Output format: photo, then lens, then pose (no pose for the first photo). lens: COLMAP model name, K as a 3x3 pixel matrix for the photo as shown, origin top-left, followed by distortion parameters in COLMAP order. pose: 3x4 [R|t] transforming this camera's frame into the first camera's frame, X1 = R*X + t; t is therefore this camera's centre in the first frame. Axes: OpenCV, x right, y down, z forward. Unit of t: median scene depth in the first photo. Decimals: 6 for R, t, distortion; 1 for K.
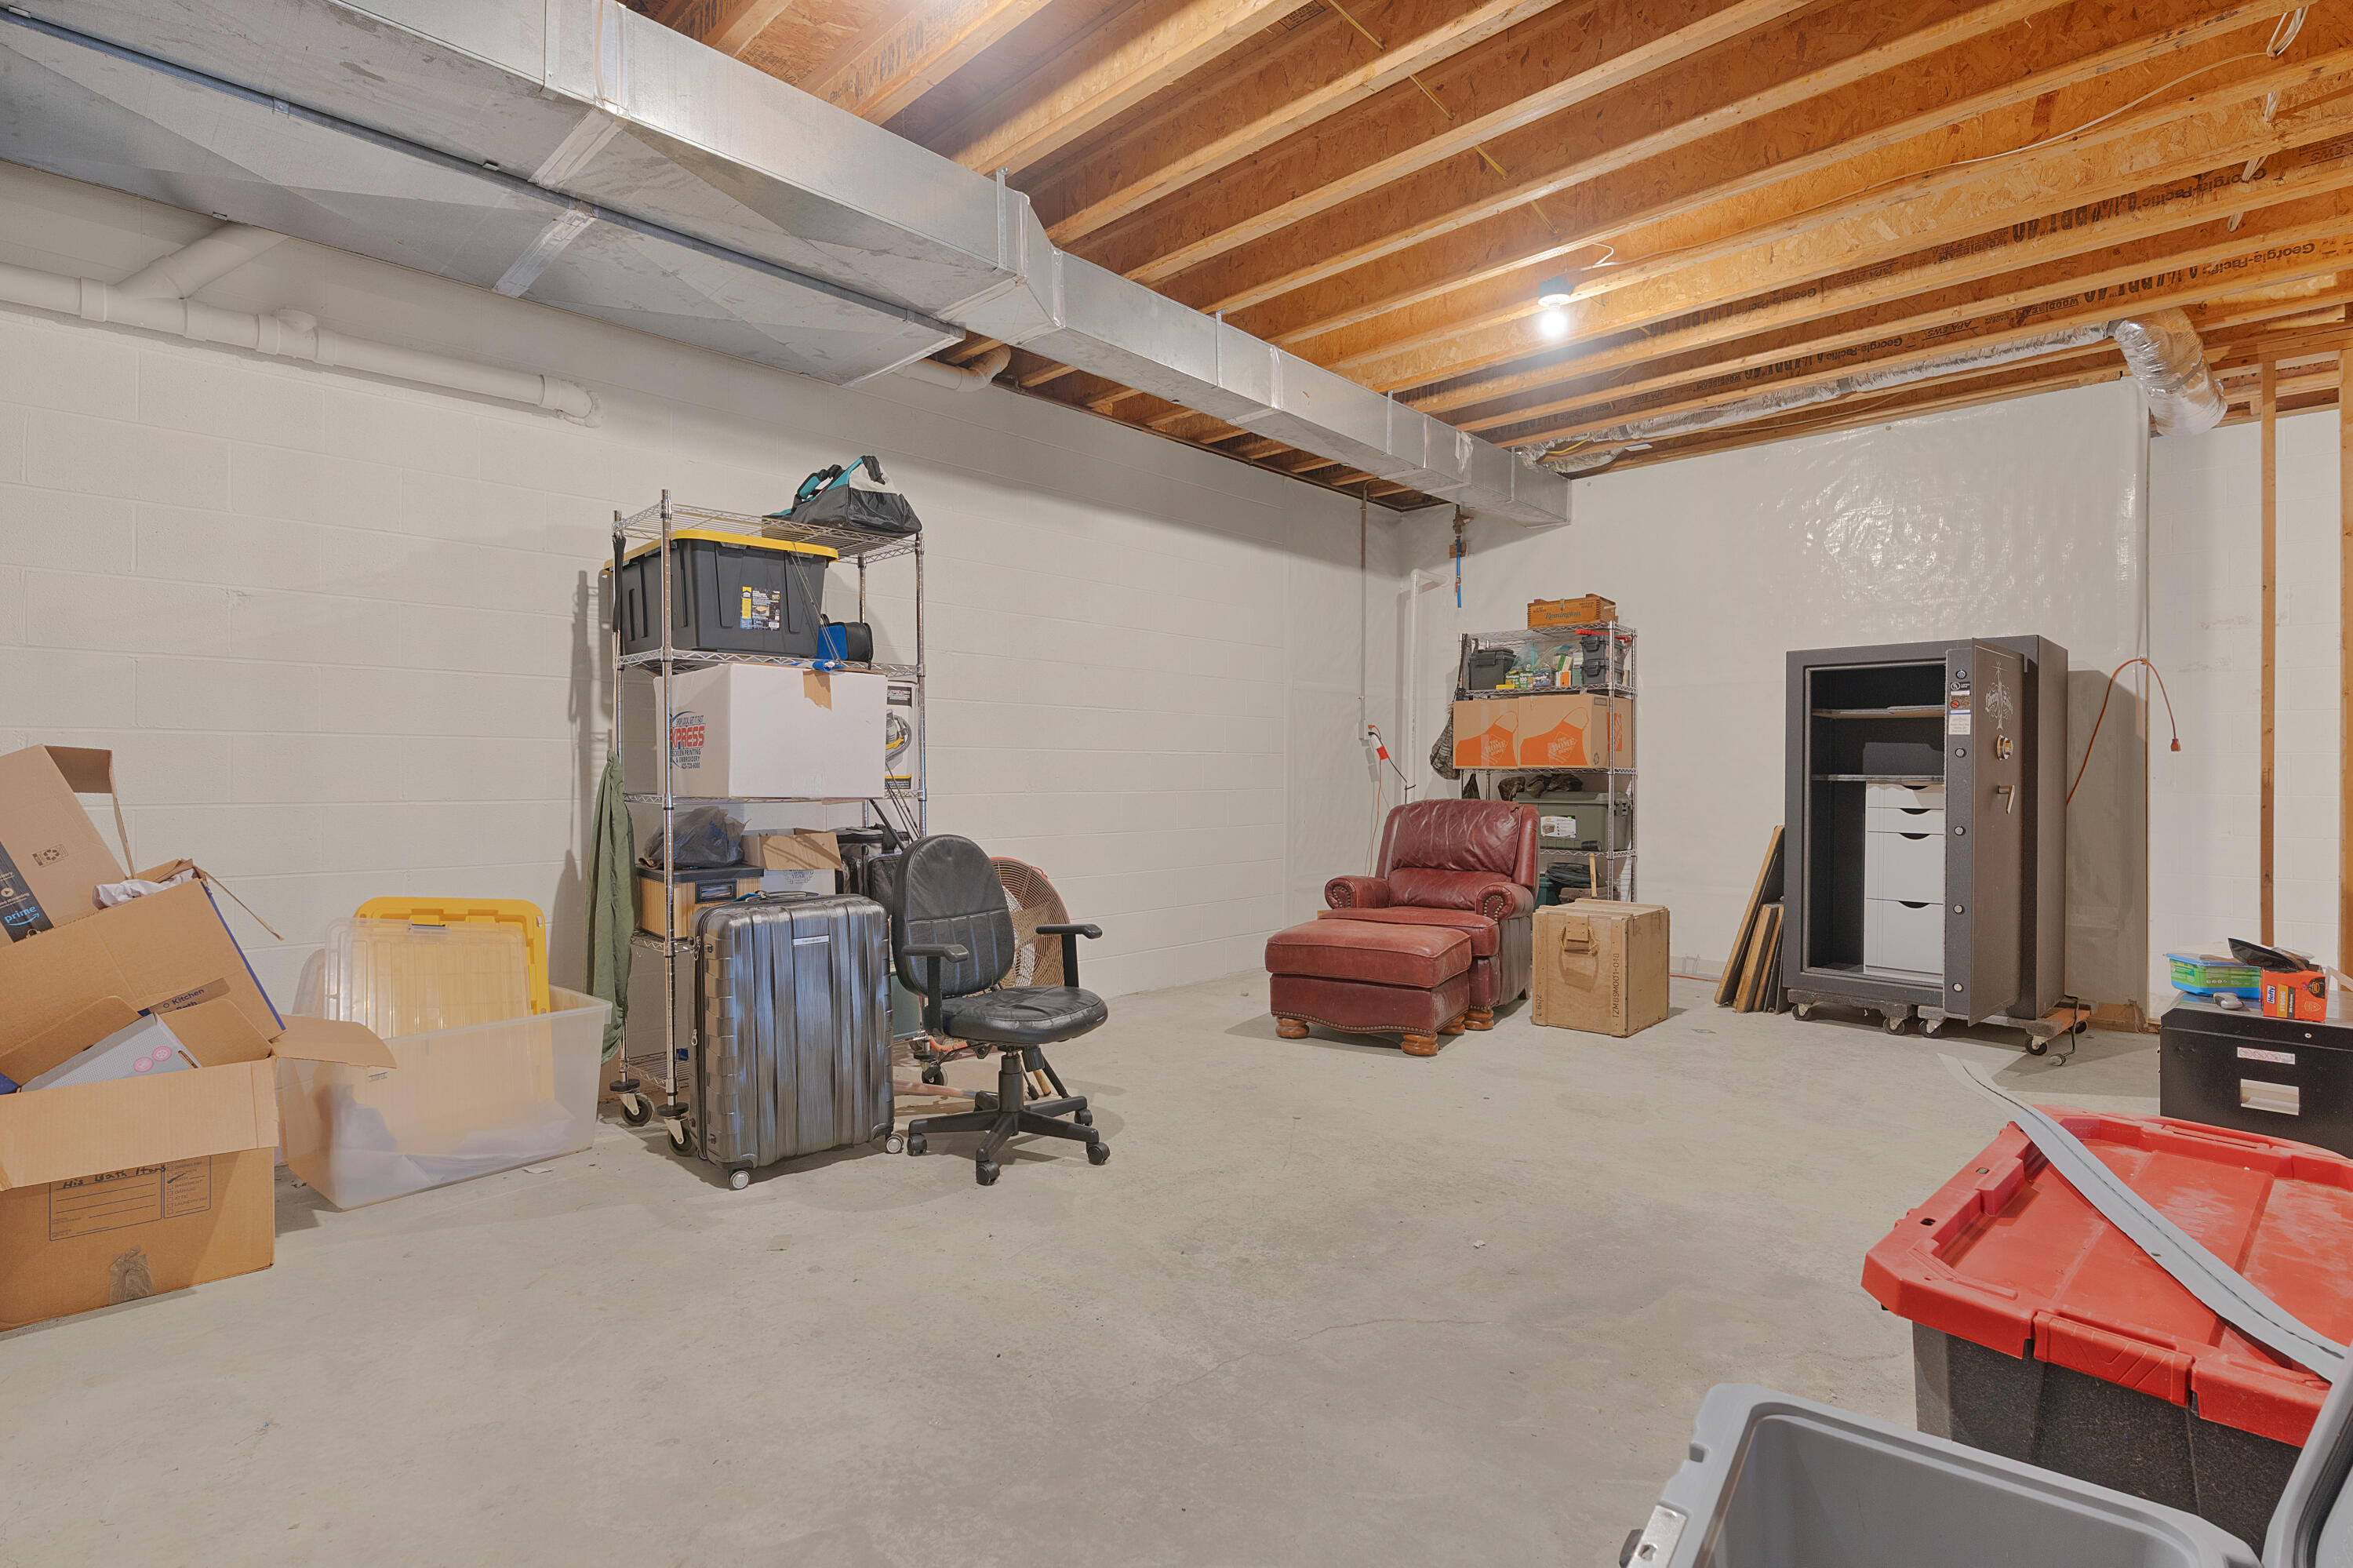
lens RADIAL K [[1125.3, 0, 1176.5], [0, 1125.3, 784.0], [0, 0, 1]] dist [-0.015765, 0.001790]
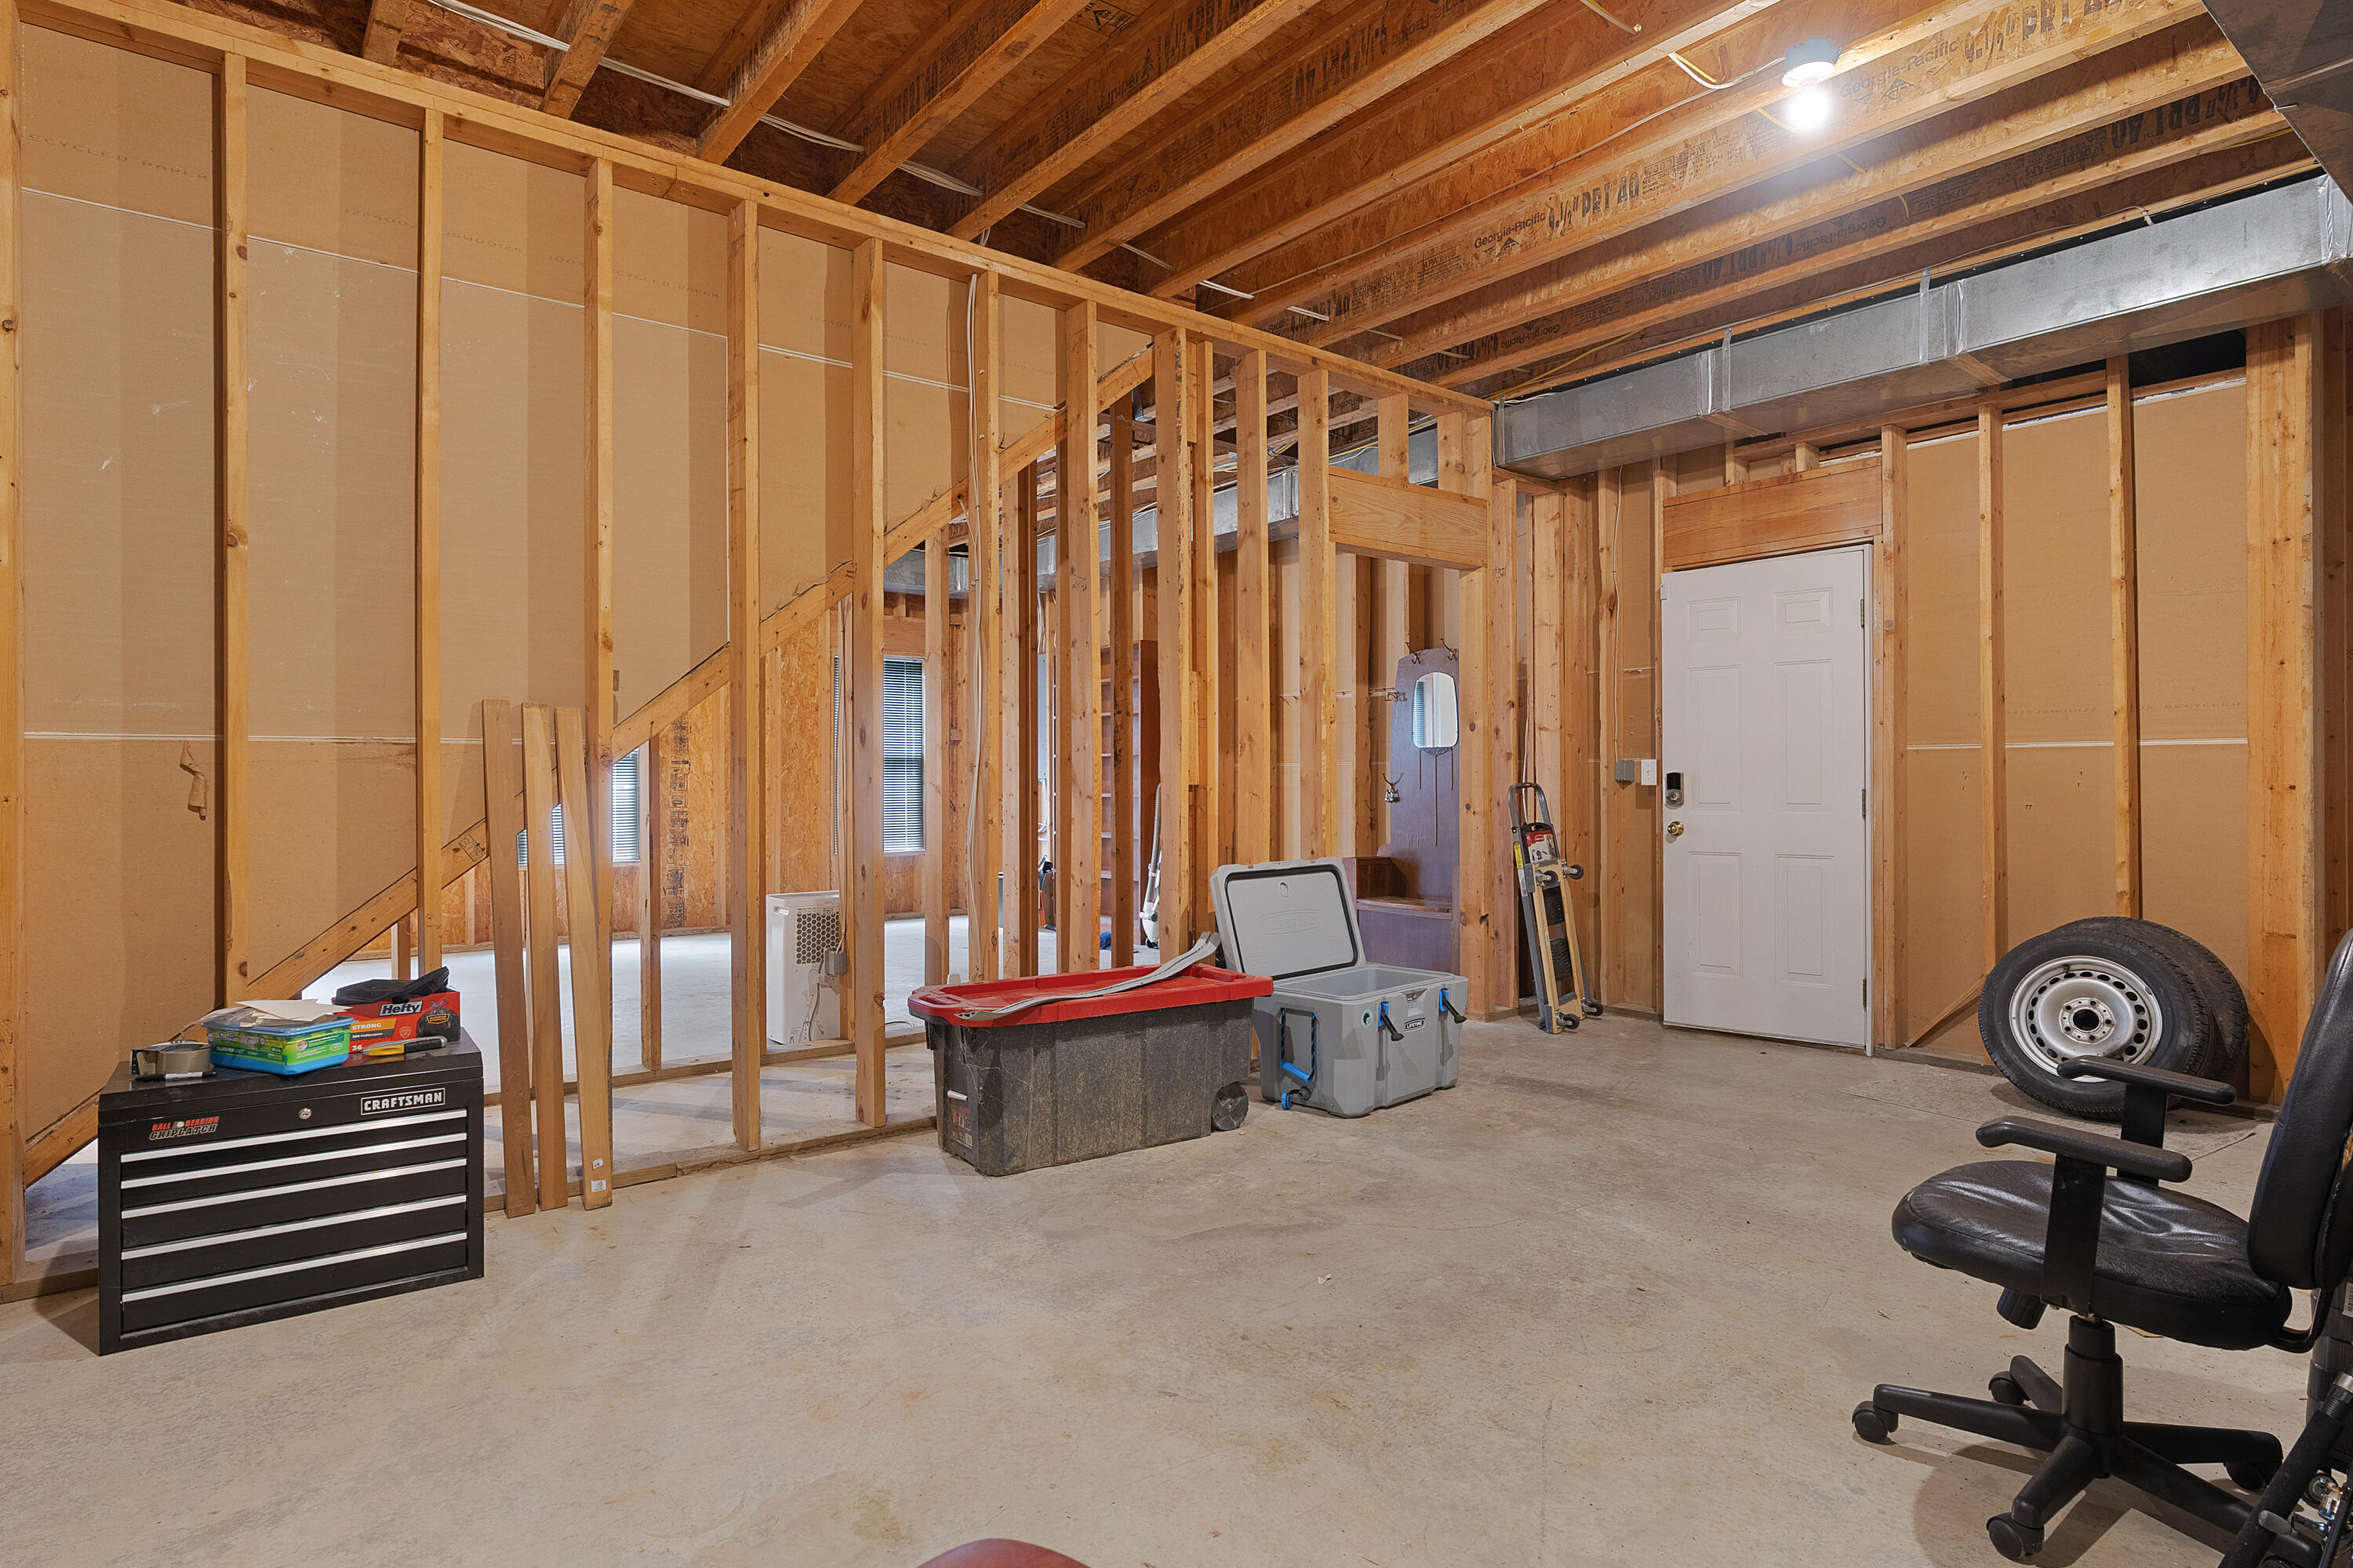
lens RADIAL K [[1253.6, 0, 1176.5], [0, 1253.6, 784.0], [0, 0, 1]] dist [-0.001134, -0.000353]
pose [[-0.990553, -0.002782, 0.137104, 0.251484], [-0.000990, 0.999913, 0.013132, -0.021650], [-0.137129, 0.012872, -0.990470, 2.077634]]
